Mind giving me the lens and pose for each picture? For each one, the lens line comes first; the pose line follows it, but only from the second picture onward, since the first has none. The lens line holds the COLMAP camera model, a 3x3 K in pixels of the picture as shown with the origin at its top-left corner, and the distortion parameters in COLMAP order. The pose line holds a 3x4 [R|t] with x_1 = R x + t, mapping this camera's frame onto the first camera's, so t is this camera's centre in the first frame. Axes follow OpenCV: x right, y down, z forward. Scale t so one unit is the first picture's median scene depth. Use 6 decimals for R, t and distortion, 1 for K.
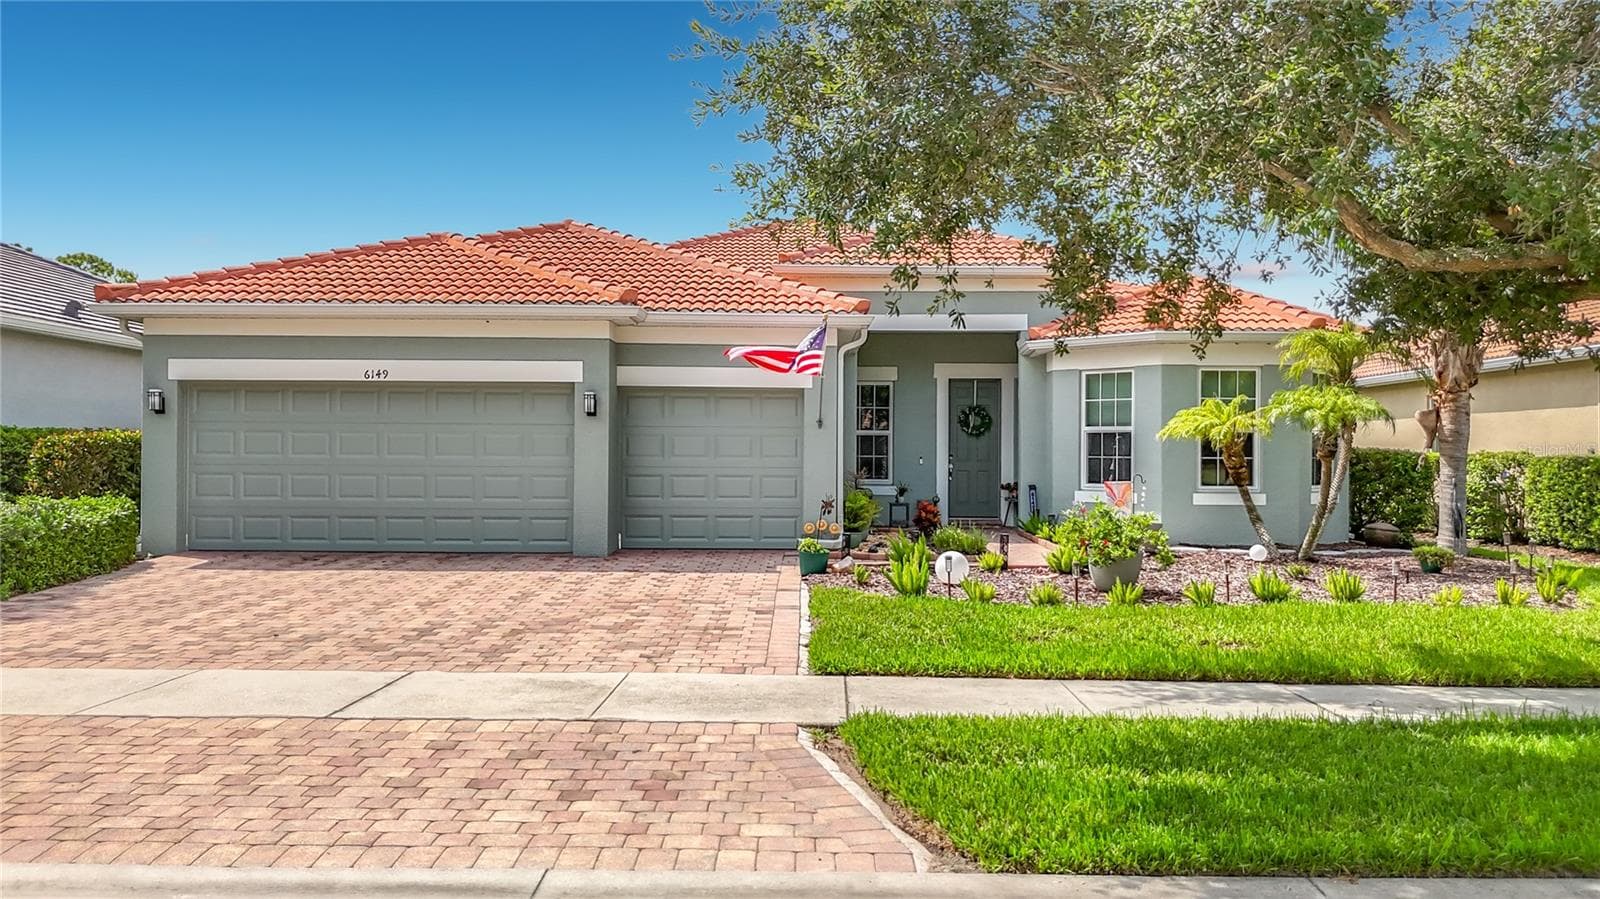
lens RADIAL K [[1176.6, 0, 797.9], [0, 1176.6, 445.5], [0, 0, 1]] dist [0.012748, -0.002469]
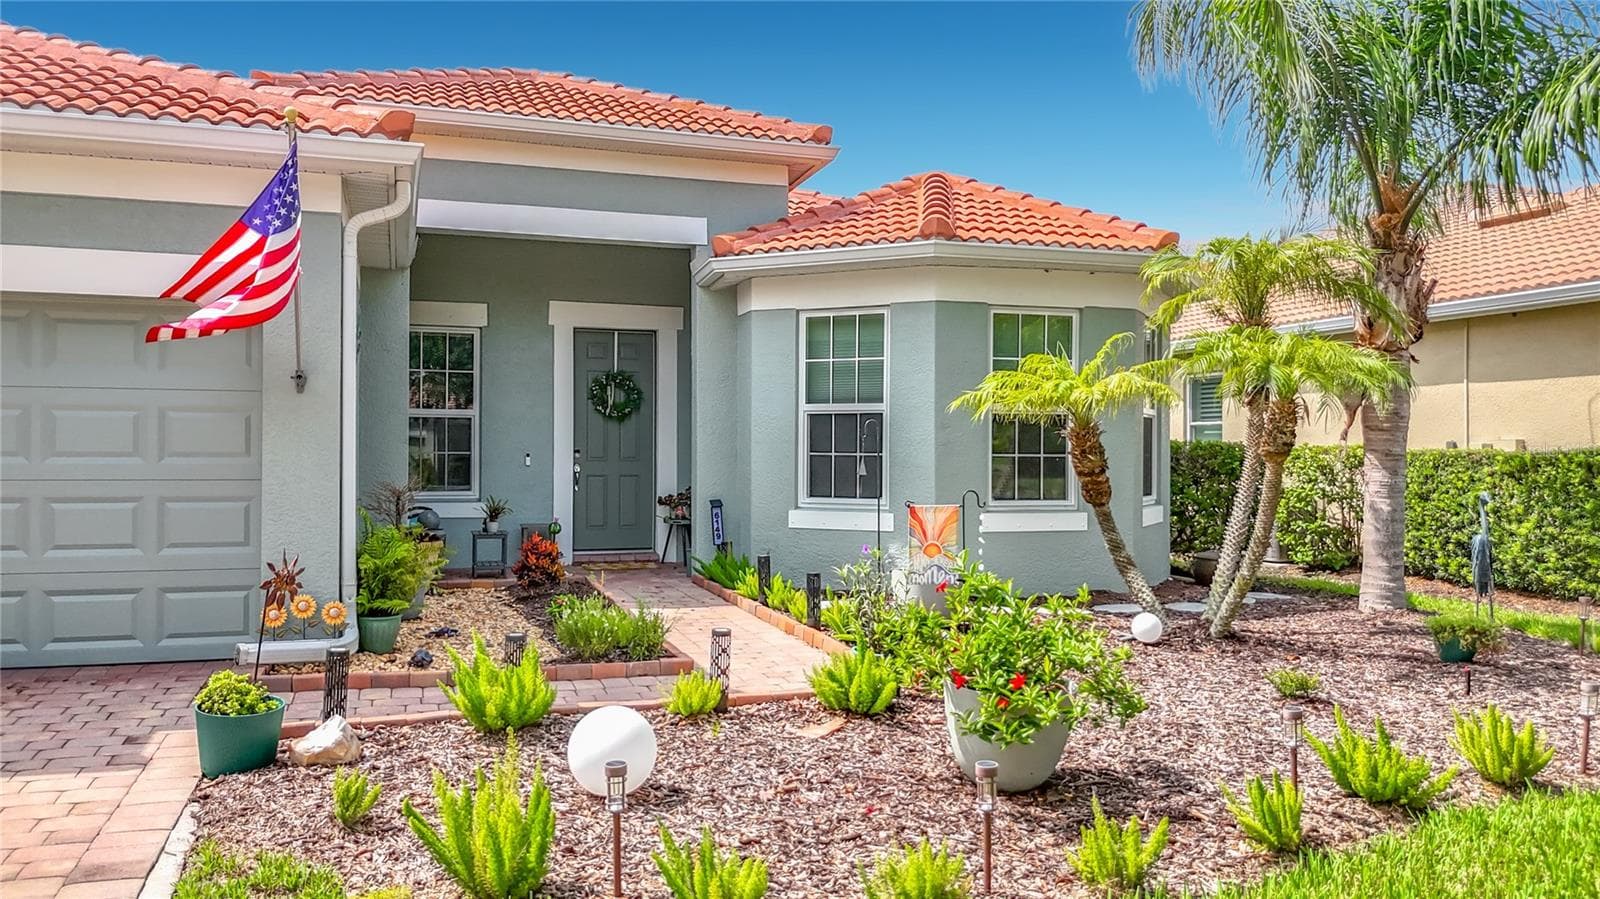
lens RADIAL K [[1176.6, 0, 797.9], [0, 1176.6, 445.5], [0, 0, 1]] dist [0.012748, -0.002469]
pose [[0.945976, 0.000692, 0.324236, 0.044519], [-0.002210, 0.999988, 0.004314, 0.002869], [-0.324229, -0.004797, 0.945966, 0.429771]]
